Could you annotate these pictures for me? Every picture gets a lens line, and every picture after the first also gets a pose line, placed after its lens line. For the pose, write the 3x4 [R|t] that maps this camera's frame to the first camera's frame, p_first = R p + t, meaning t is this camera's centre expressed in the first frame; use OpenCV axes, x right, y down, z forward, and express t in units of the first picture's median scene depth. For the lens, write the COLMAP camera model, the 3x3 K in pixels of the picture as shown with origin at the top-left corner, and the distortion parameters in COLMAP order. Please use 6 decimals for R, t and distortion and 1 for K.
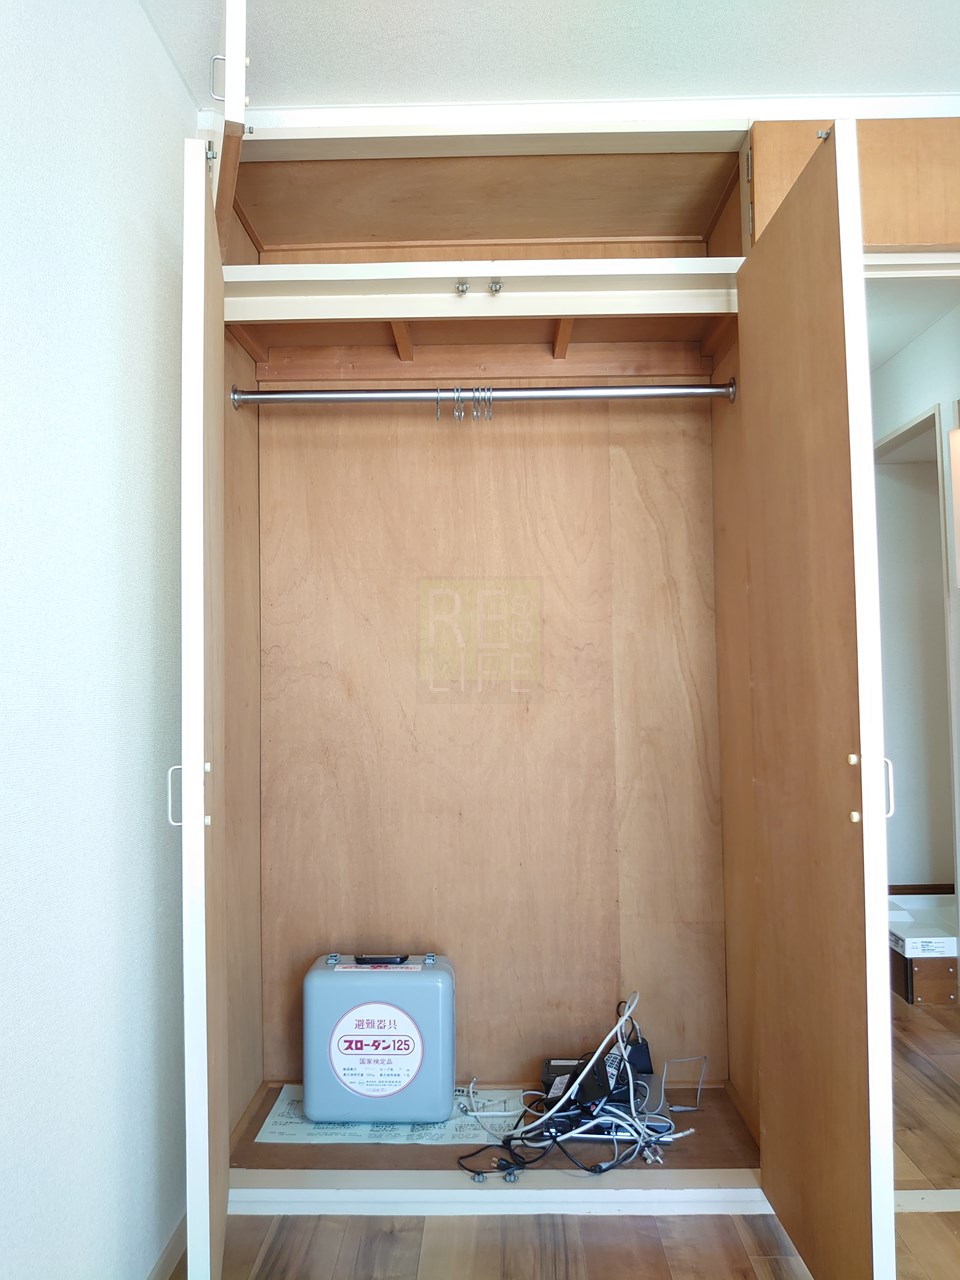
lens RADIAL K [[1022.2, 0, 480.0], [0, 1022.2, 640.0], [0, 0, 1]] dist [0.004093, 0.002159]
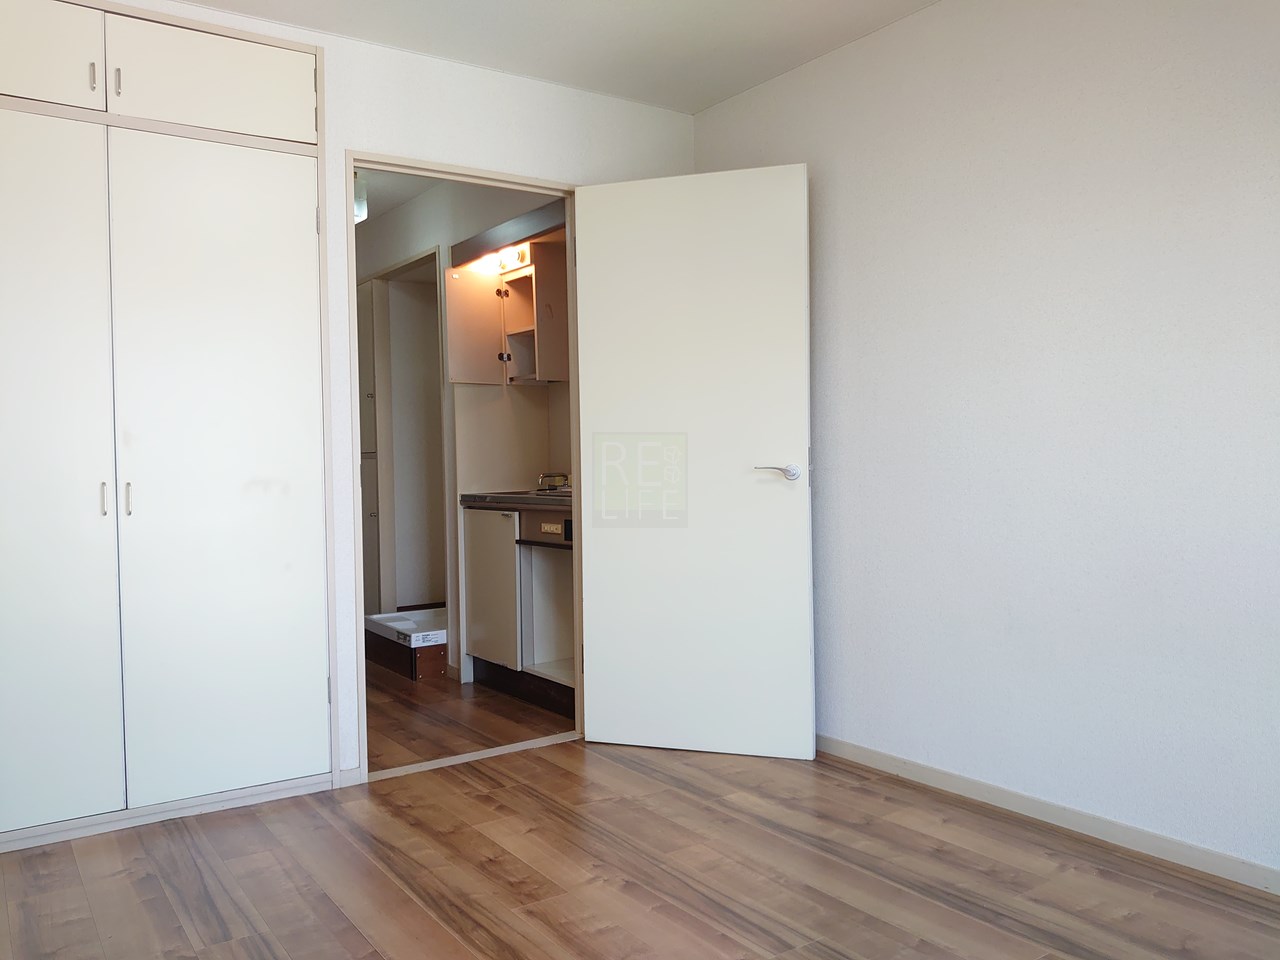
lens RADIAL K [[1022.2, 0, 640.0], [0, 1022.2, 480.0], [0, 0, 1]] dist [0.004093, 0.002159]
pose [[0.817518, -0.014693, 0.575715, -0.116278], [-0.024058, 0.997930, 0.059632, -0.001809], [-0.575400, -0.062601, 0.815473, -0.272881]]
